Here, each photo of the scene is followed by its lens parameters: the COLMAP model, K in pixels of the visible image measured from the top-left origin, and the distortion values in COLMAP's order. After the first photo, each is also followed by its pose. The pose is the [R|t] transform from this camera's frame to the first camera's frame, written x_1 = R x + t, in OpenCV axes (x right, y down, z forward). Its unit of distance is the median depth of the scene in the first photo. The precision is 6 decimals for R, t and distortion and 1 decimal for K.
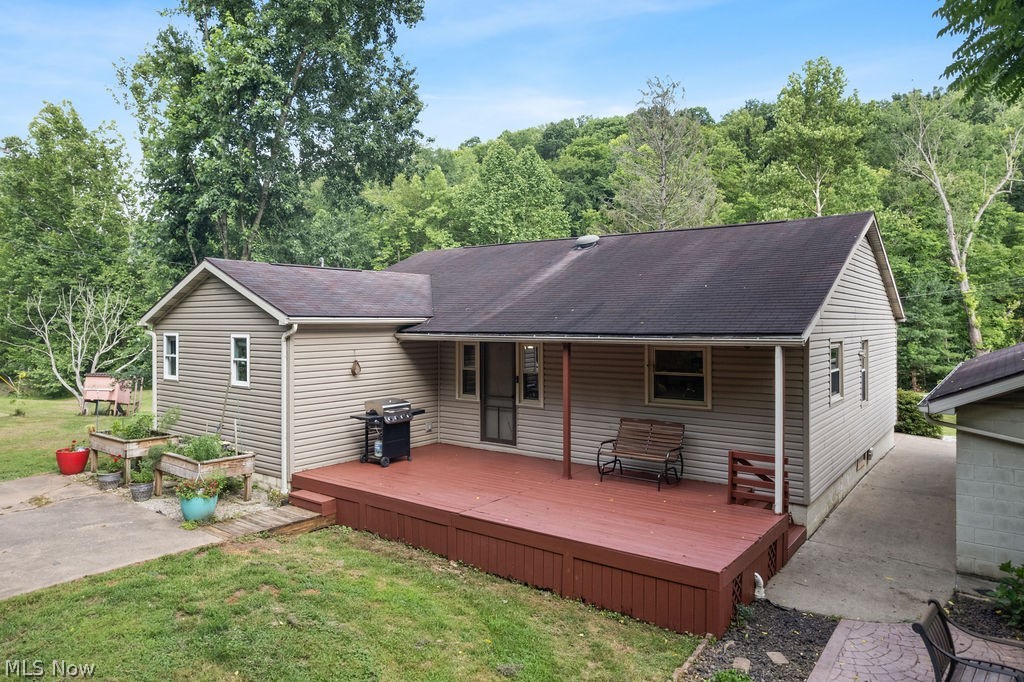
lens RADIAL K [[656.4, 0, 512.0], [0, 656.4, 341.0], [0, 0, 1]] dist [-0.084335, 0.079056]
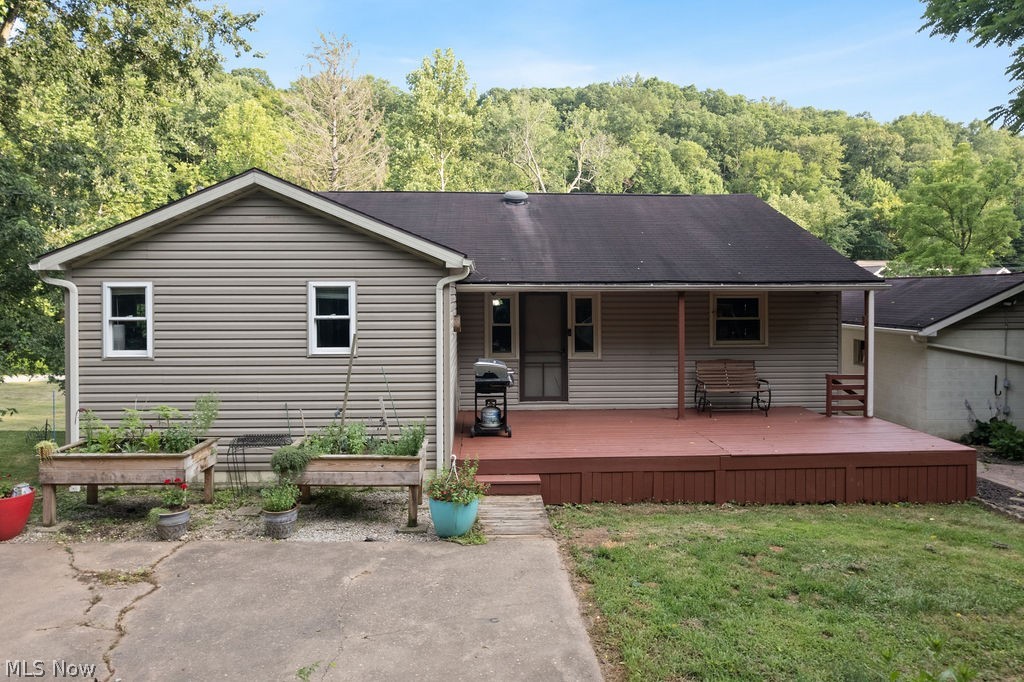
lens RADIAL K [[656.4, 0, 512.0], [0, 656.4, 341.0], [0, 0, 1]] dist [-0.084335, 0.079056]
pose [[0.776141, -0.046598, 0.628836, -0.765791], [0.020159, 0.998590, 0.049116, 0.025017], [-0.630238, -0.025445, 0.775985, 0.344736]]
